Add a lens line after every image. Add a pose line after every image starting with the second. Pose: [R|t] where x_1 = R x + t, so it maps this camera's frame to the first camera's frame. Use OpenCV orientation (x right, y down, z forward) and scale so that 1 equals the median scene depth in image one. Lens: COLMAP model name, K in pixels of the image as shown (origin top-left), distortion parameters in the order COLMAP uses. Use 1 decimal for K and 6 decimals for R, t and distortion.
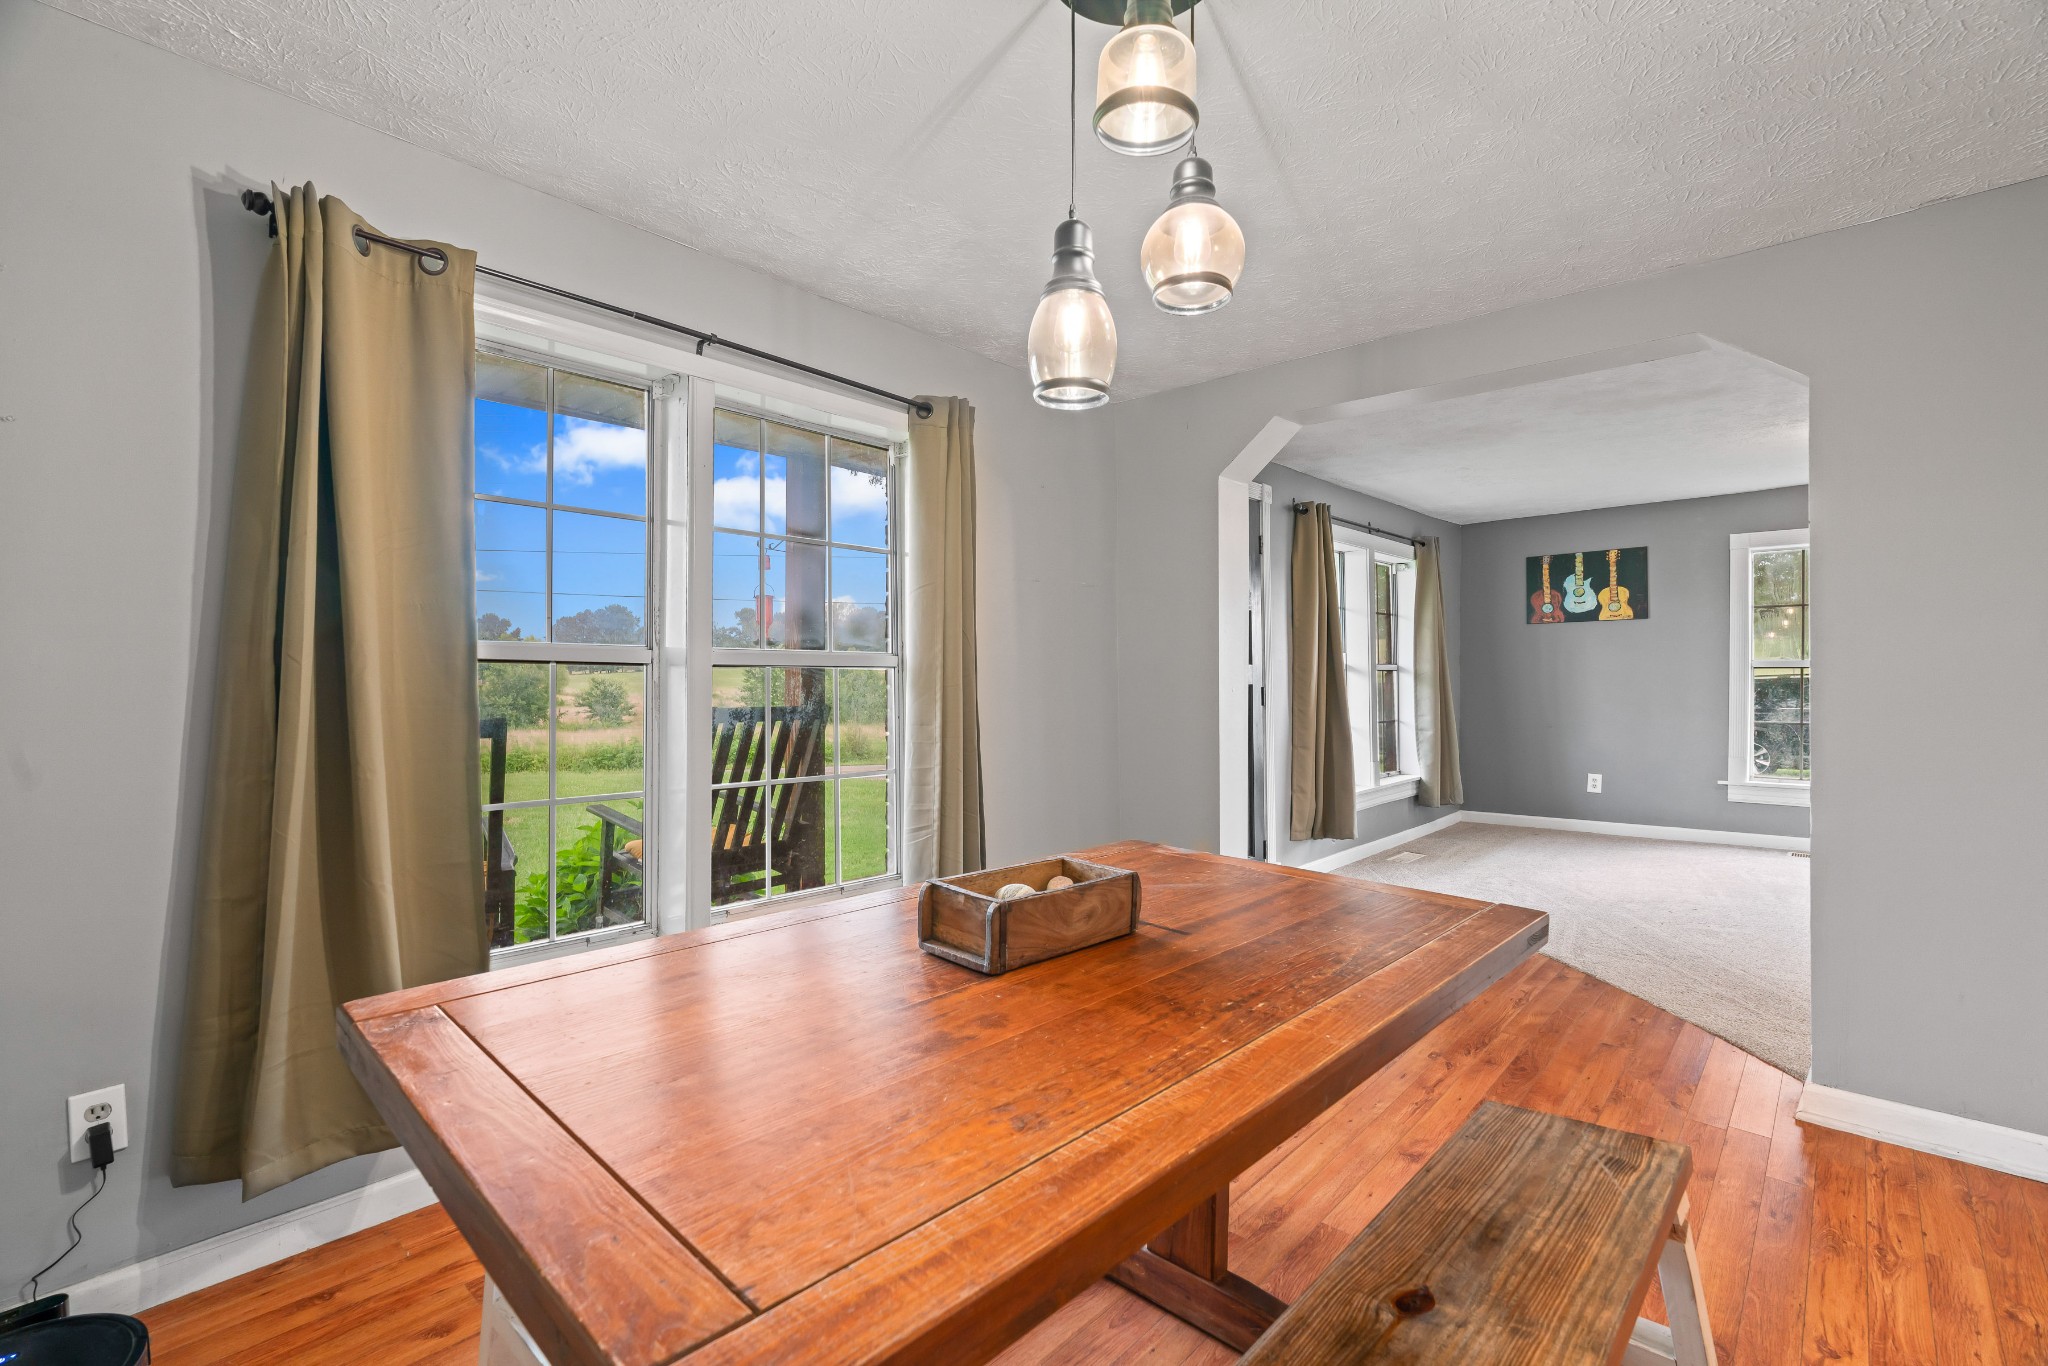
lens RADIAL K [[925.5, 0, 1029.1], [0, 925.5, 675.5], [0, 0, 1]] dist [-0.013934, 0.006013]
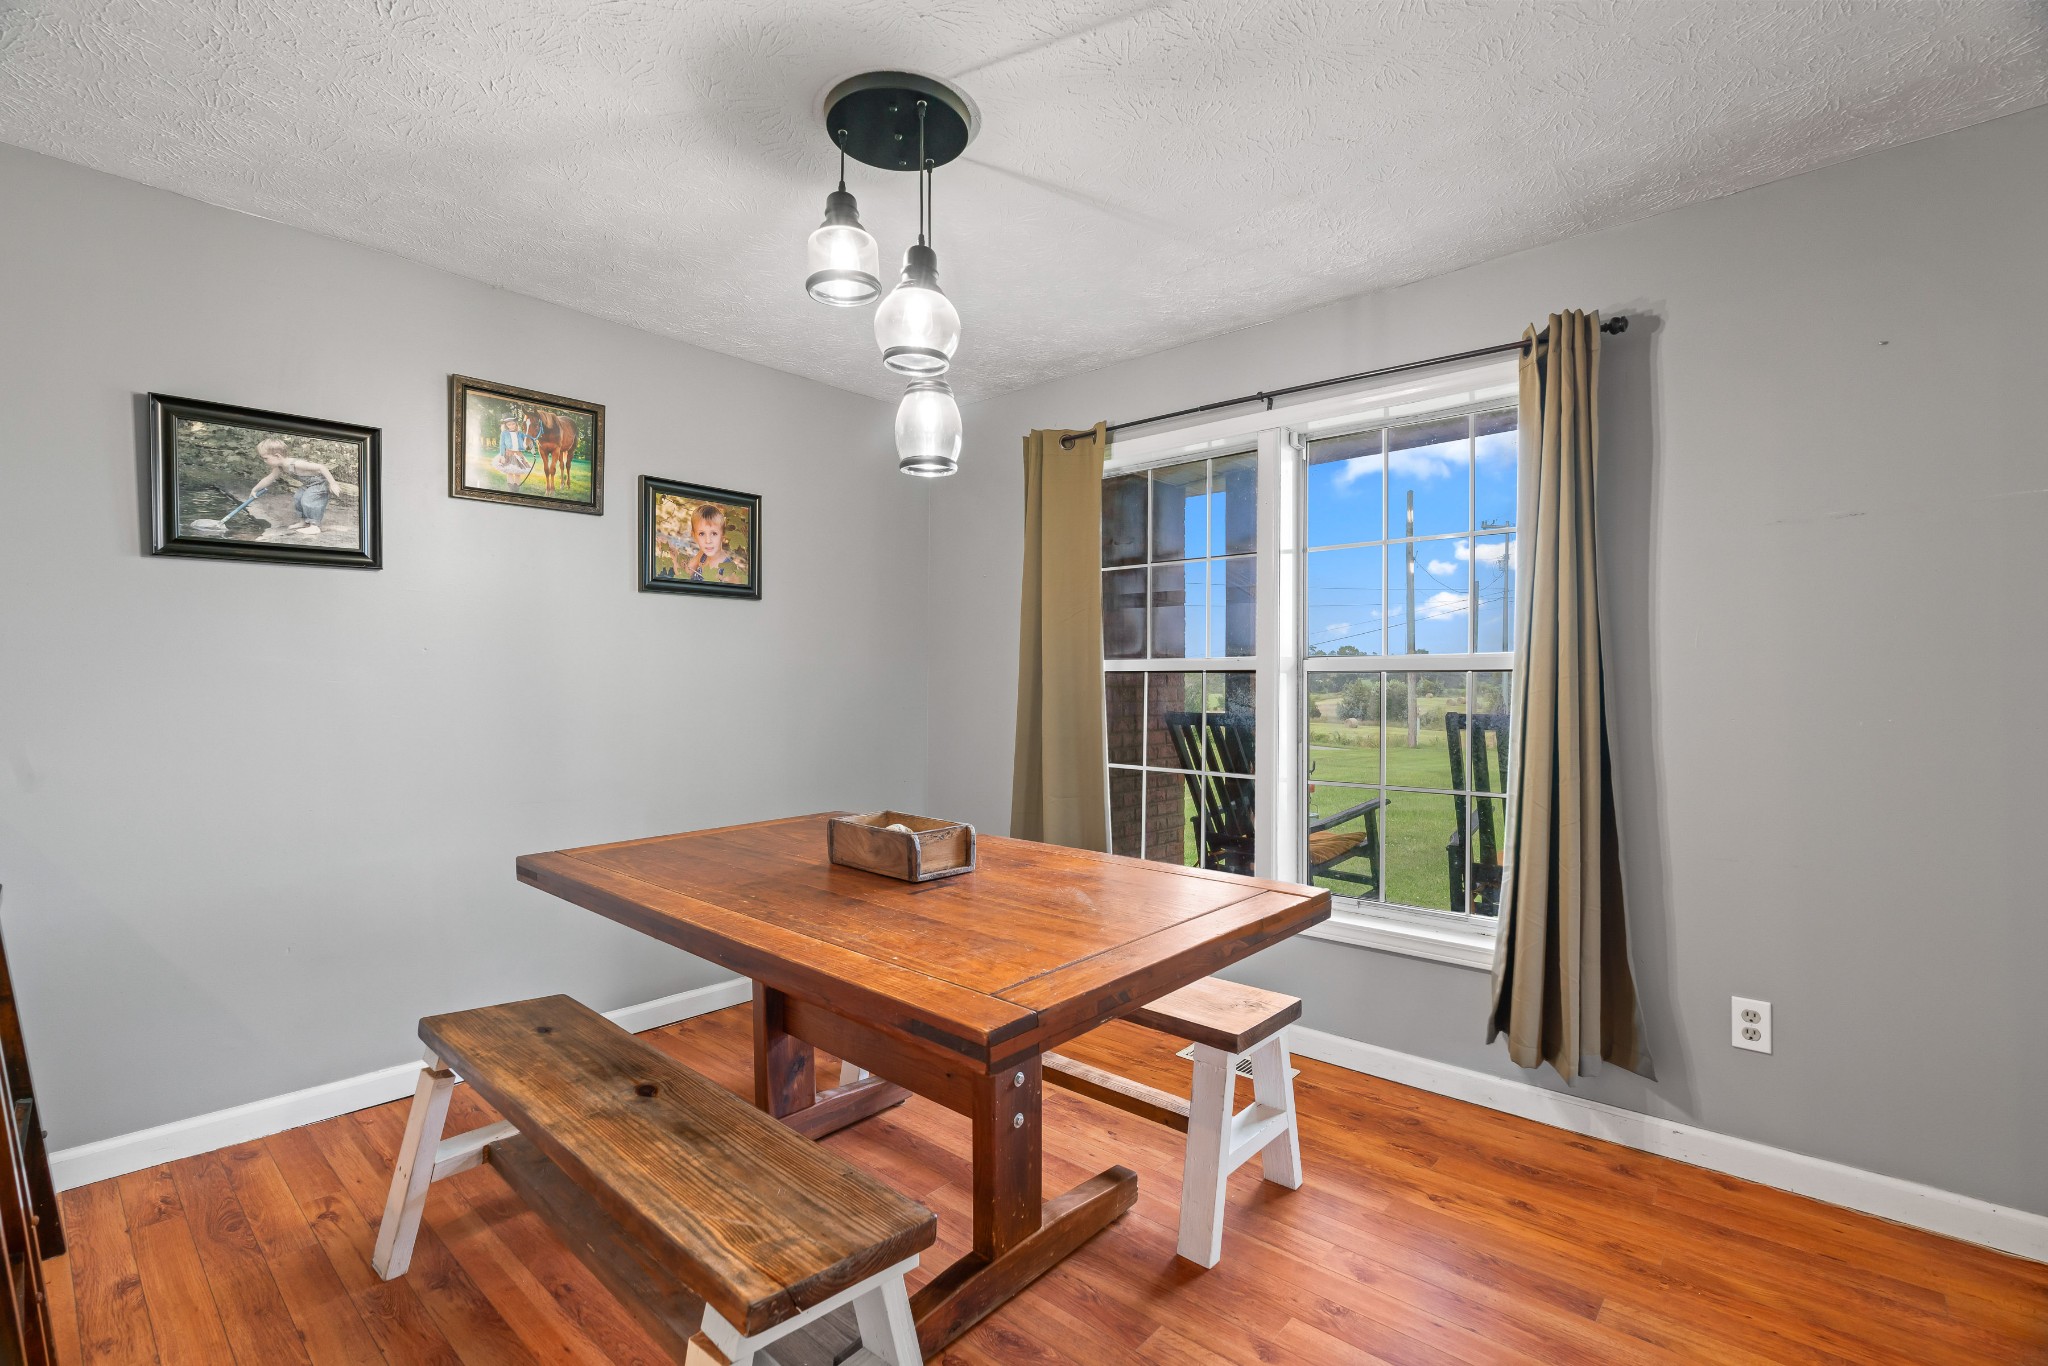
lens RADIAL K [[925.5, 0, 1031.5], [0, 925.5, 684.4], [0, 0, 1]] dist [-0.013934, 0.006013]
pose [[0.008729, -0.000343, -0.999962, 0.796600], [-0.000287, 1.000000, -0.000346, 0.004047], [0.999962, 0.000290, 0.008729, 0.663025]]
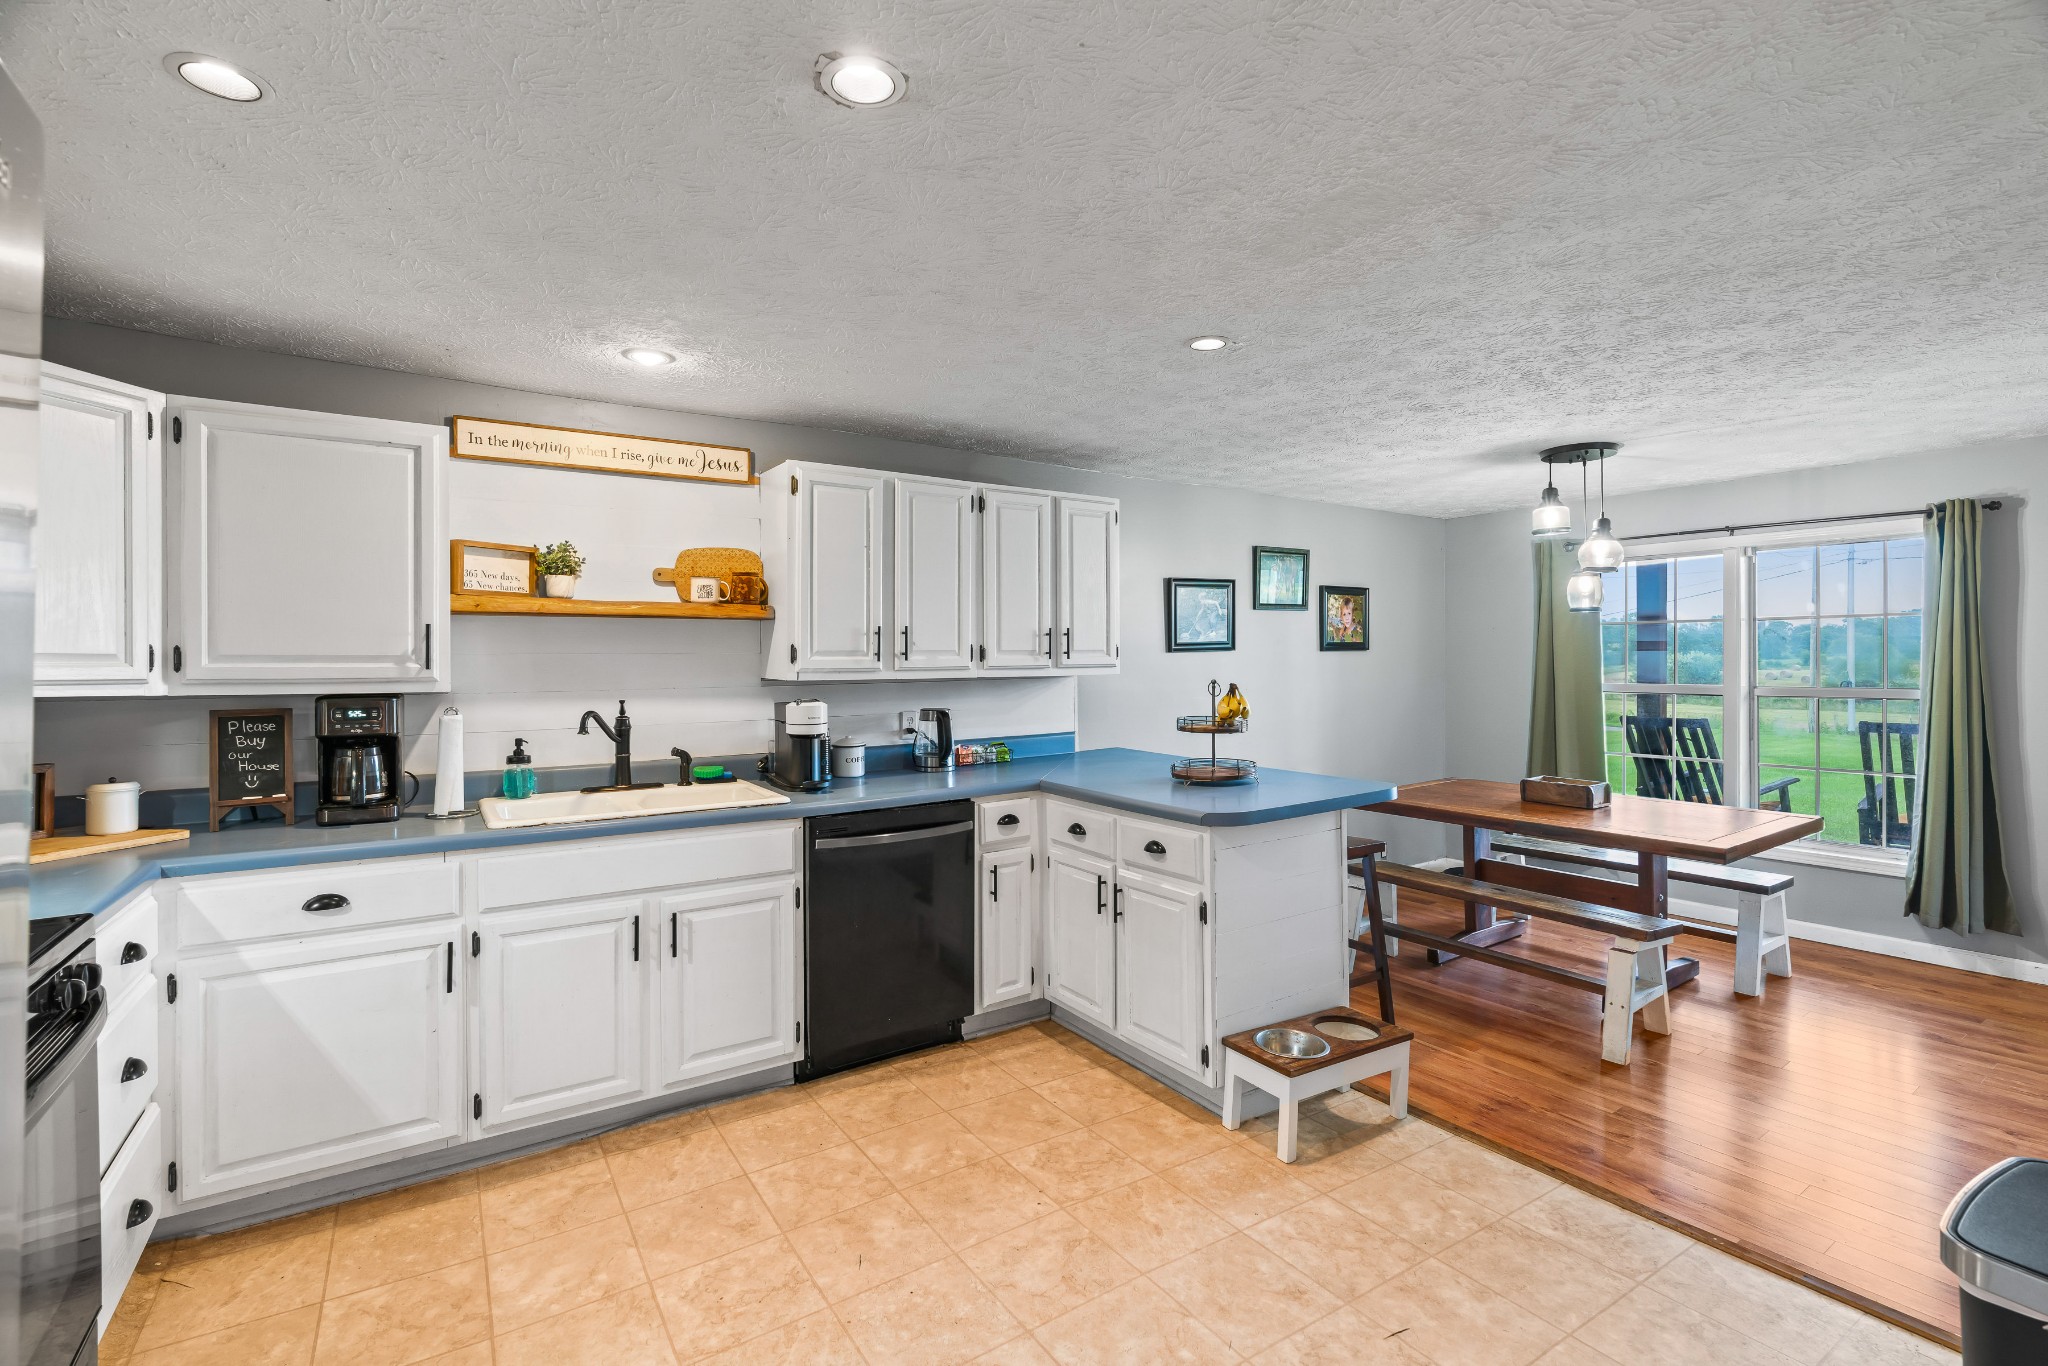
lens RADIAL K [[925.5, 0, 1029.1], [0, 925.5, 666.5], [0, 0, 1]] dist [-0.013934, 0.006013]
pose [[-0.243474, 0.009179, -0.969864, 1.789570], [0.010562, 0.999921, 0.006812, -0.100529], [0.969850, -0.008585, -0.243552, 0.047316]]
